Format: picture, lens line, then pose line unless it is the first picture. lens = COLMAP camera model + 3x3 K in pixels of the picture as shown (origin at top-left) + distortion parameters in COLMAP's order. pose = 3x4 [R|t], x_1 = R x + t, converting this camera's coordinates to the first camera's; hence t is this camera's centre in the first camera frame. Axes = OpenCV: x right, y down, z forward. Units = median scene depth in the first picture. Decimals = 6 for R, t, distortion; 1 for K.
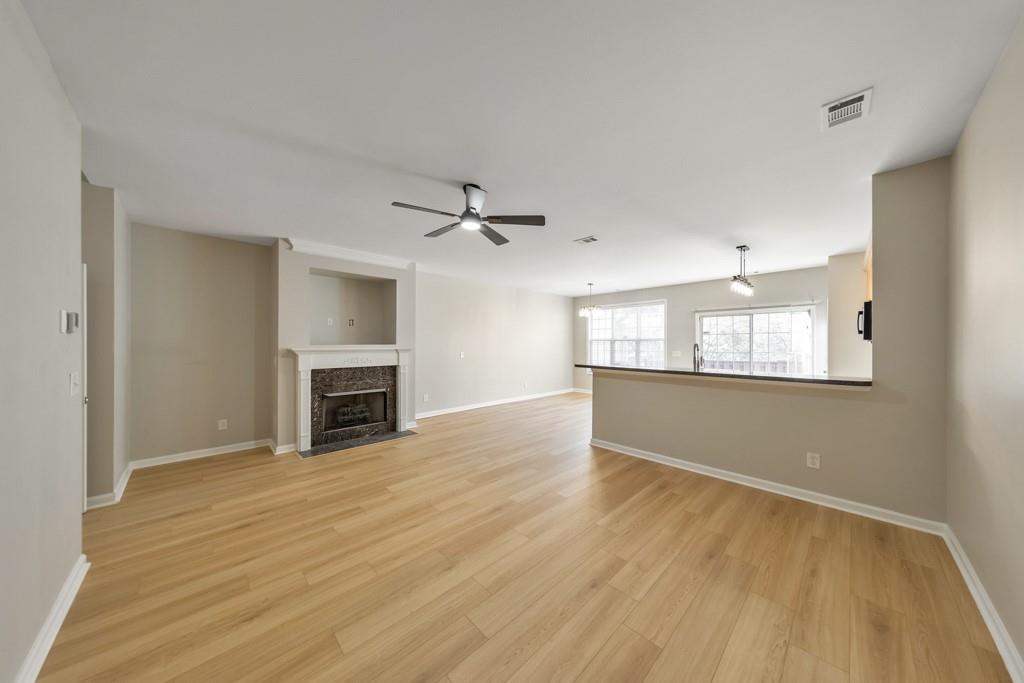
lens RADIAL K [[324.5, 0, 514.8], [0, 324.5, 343.0], [0, 0, 1]] dist [0.010217, -0.000921]
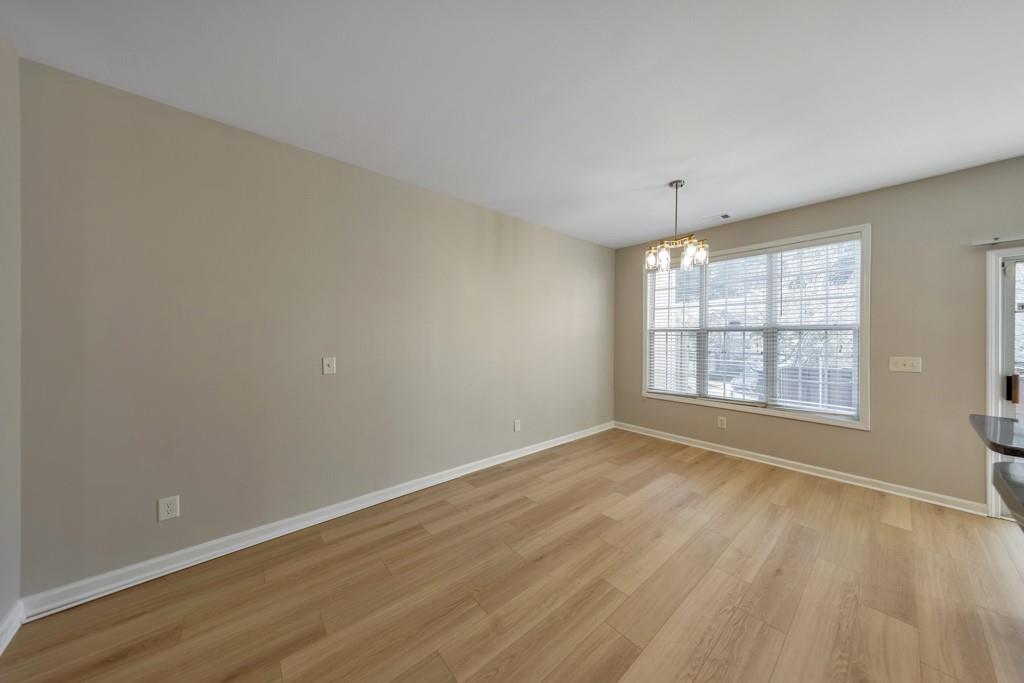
lens RADIAL K [[324.5, 0, 513.9], [0, 324.5, 337.0], [0, 0, 1]] dist [0.010217, -0.000921]
pose [[0.997799, 0.004324, -0.066172, 0.106399], [-0.004229, 0.999990, 0.001574, 0.004642], [0.066179, -0.001290, 0.997807, 0.973102]]
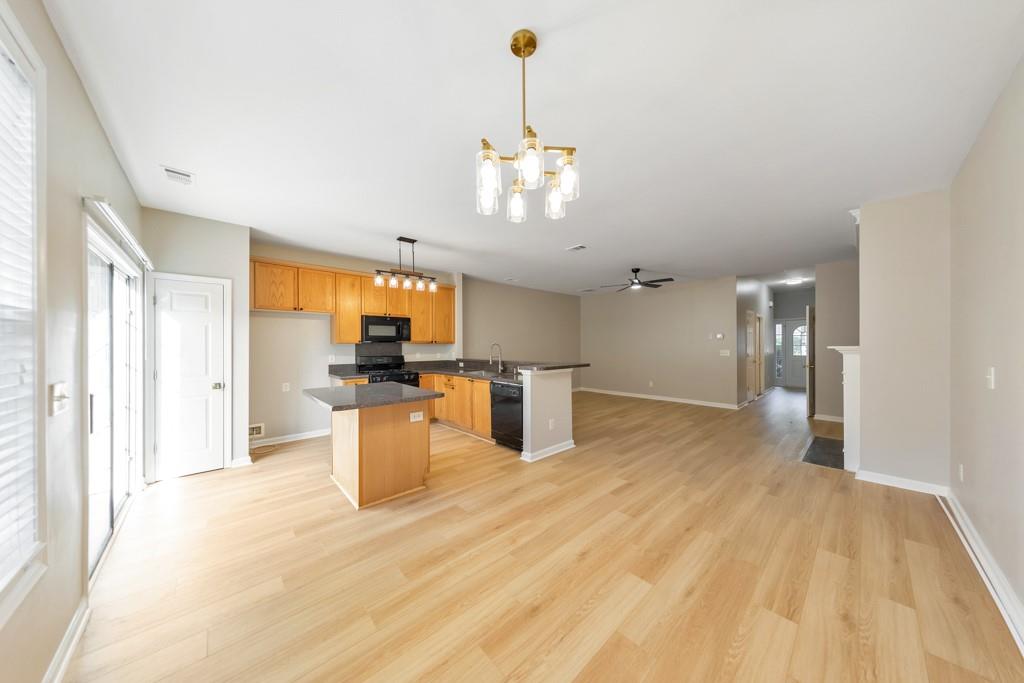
lens RADIAL K [[324.5, 0, 515.4], [0, 324.5, 343.9], [0, 0, 1]] dist [0.010217, -0.000921]
pose [[-0.999739, 0.006148, 0.022020, 0.384404], [0.006145, 0.999981, -0.000215, 0.006826], [-0.022020, -0.000079, -0.999758, 1.966999]]
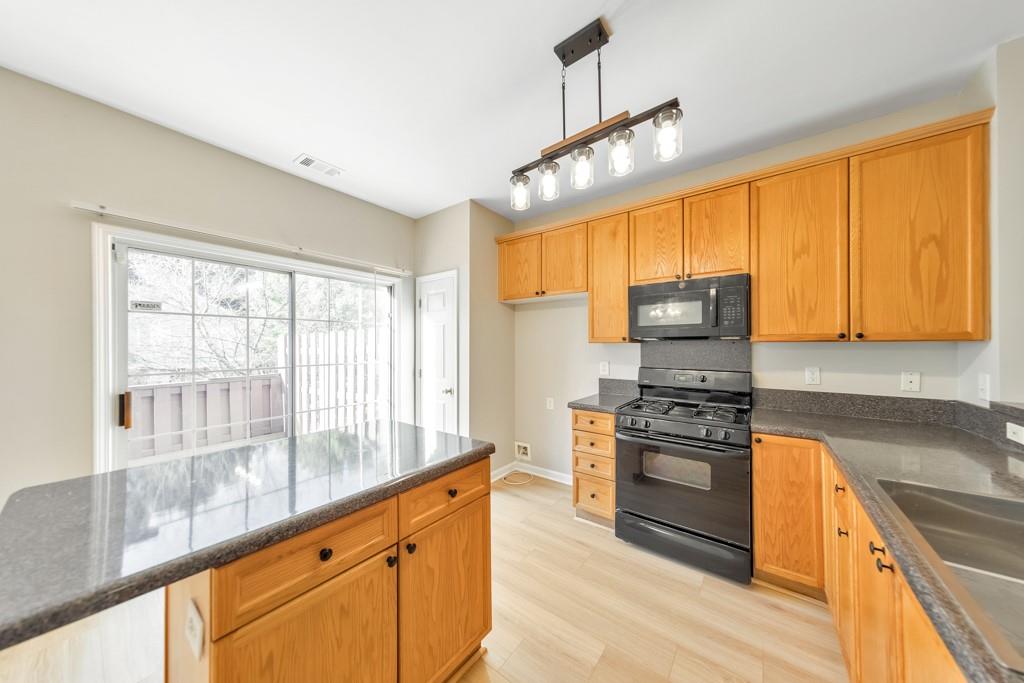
lens RADIAL K [[324.5, 0, 517.1], [0, 324.5, 344.6], [0, 0, 1]] dist [0.010217, -0.000921]
pose [[-0.158620, 0.005785, 0.987323, 0.404839], [0.003452, 0.999980, -0.005305, 0.007549], [-0.987334, 0.002566, -0.158637, 1.147916]]
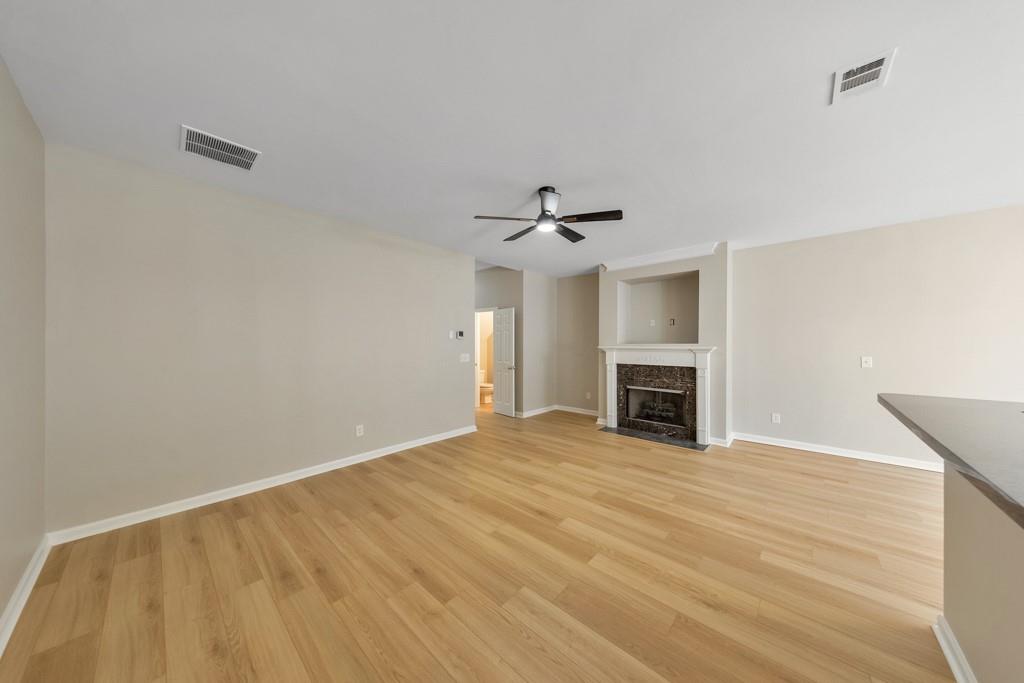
lens RADIAL K [[324.5, 0, 520.2], [0, 324.5, 341.2], [0, 0, 1]] dist [0.010217, -0.000921]
pose [[0.075771, -0.006423, -0.997105, 0.553576], [0.001985, 0.999978, -0.006291, 0.003662], [0.997123, -0.001502, 0.075782, 0.525489]]
